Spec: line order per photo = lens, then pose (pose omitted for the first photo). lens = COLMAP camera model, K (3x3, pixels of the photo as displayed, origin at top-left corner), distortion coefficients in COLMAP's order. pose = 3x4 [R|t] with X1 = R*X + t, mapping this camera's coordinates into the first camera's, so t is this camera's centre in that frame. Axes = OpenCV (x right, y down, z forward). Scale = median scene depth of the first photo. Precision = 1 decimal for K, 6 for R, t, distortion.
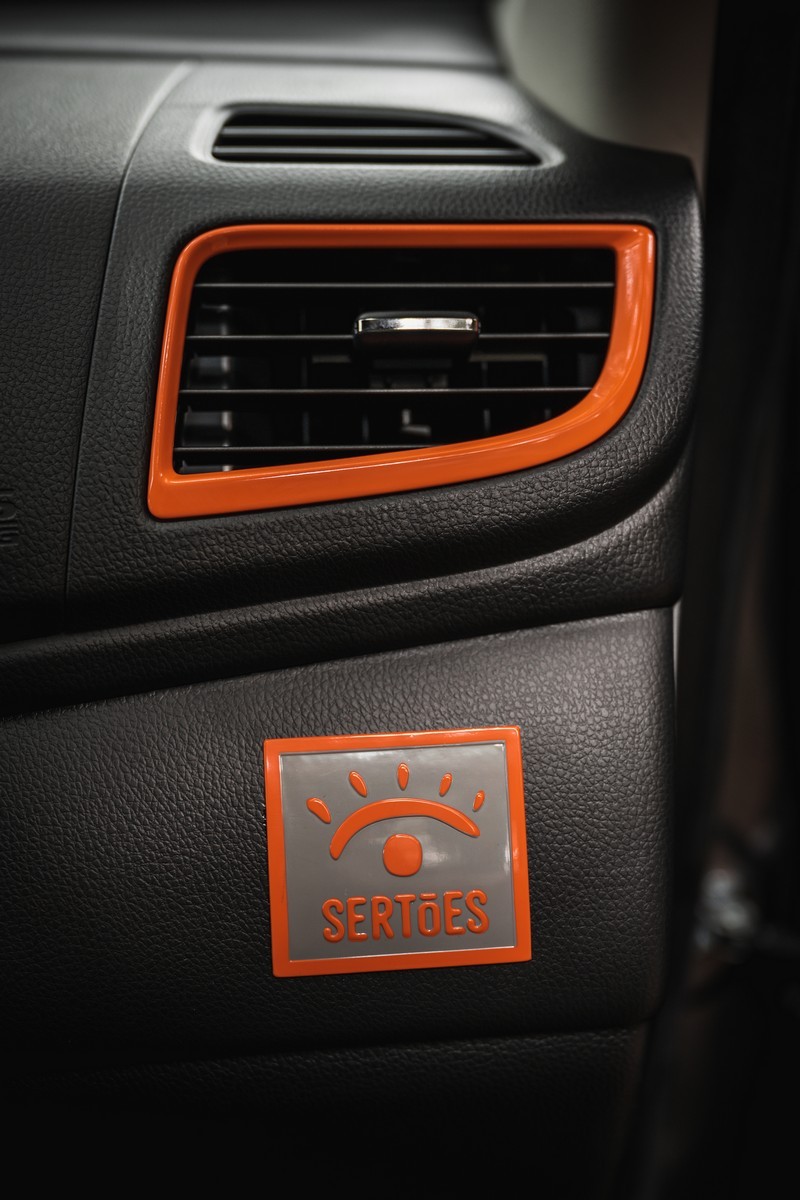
lens RADIAL K [[1600.7, 0, 400.0], [0, 1600.7, 600.0], [0, 0, 1]] dist [-0.004796, 0.002544]
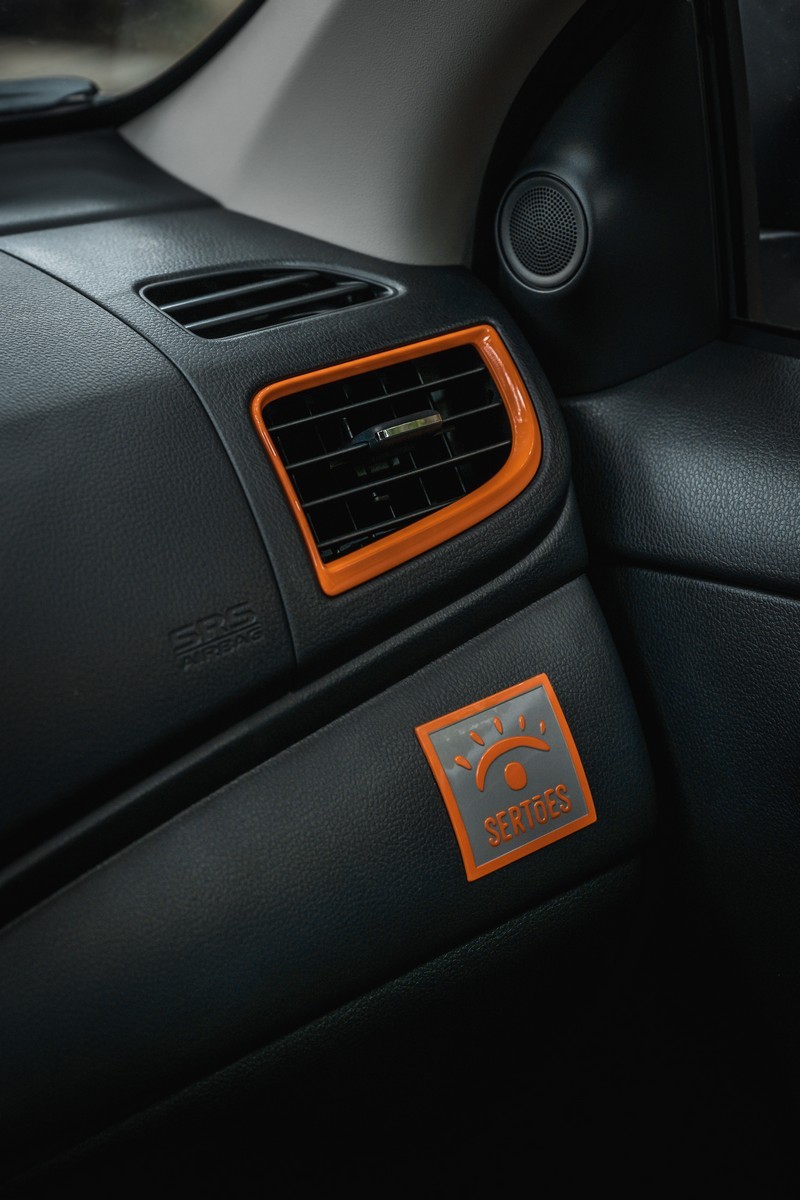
lens RADIAL K [[2436.7, 0, 400.0], [0, 2436.7, 600.0], [0, 0, 1]] dist [0.015174, -0.023246]
pose [[0.823668, -0.259931, 0.503990, -1.171922], [0.277629, 0.959801, 0.041287, -0.117825], [-0.494462, 0.105916, 0.862722, -0.896402]]
